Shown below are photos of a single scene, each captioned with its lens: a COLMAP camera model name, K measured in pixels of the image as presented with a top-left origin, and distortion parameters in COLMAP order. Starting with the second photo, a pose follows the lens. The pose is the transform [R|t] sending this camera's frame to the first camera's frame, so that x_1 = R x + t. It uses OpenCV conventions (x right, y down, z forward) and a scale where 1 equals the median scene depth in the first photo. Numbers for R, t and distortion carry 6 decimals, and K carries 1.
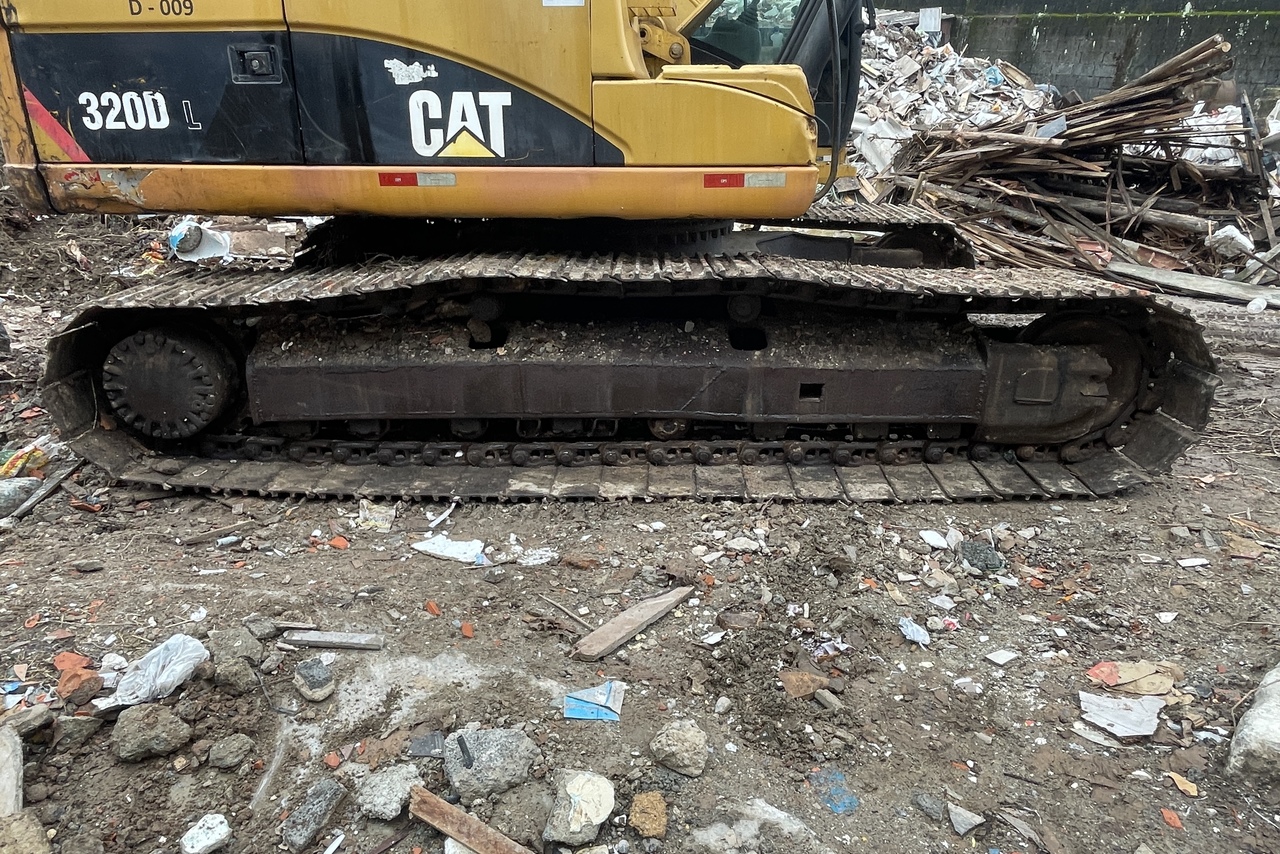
lens RADIAL K [[813.1, 0, 640.0], [0, 813.1, 427.0], [0, 0, 1]] dist [-0.000810, -0.000390]
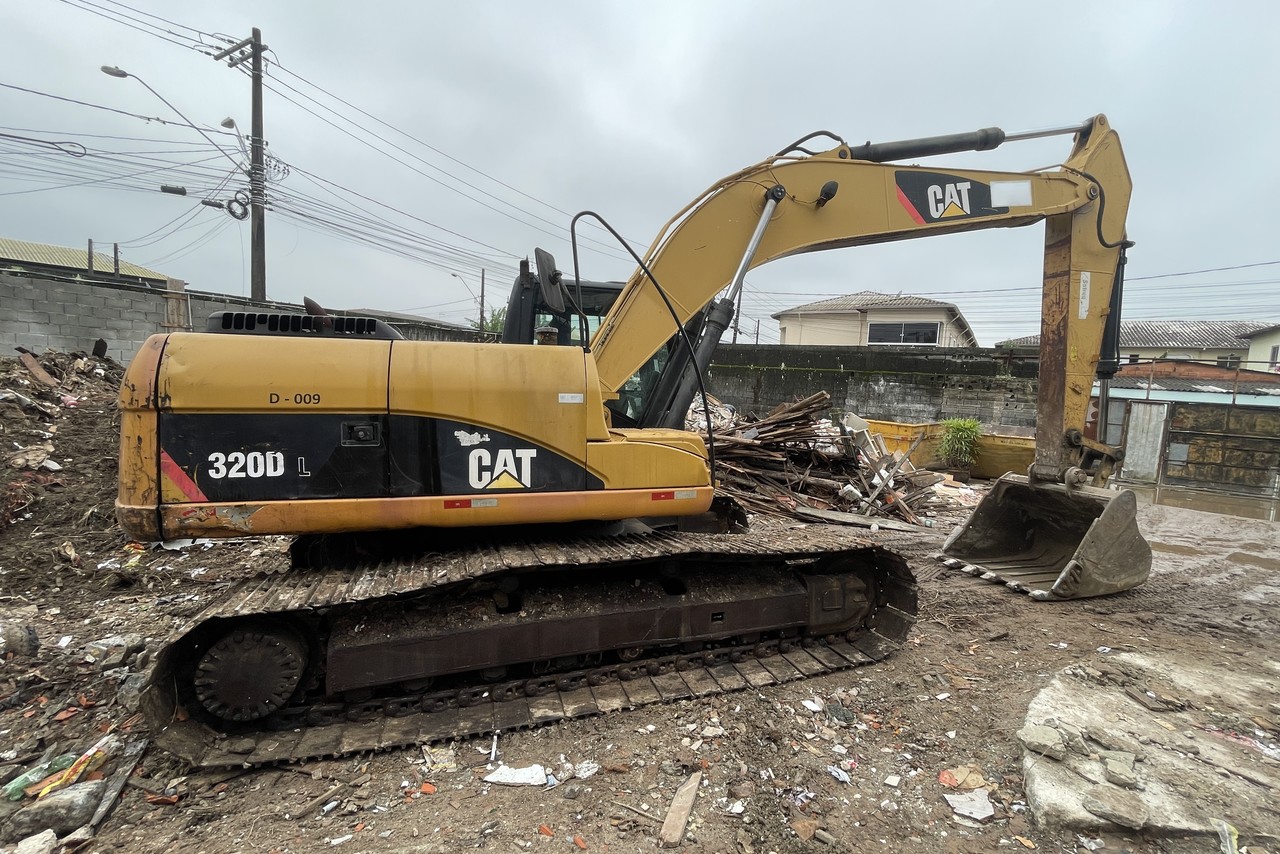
lens RADIAL K [[557.0, 0, 640.0], [0, 557.0, 427.0], [0, 0, 1]] dist [-0.002973, 0.000371]
pose [[0.943740, -0.006011, 0.330635, -0.305924], [0.111809, 0.946751, -0.301928, -0.086965], [-0.311214, 0.321909, 0.894159, -0.070413]]
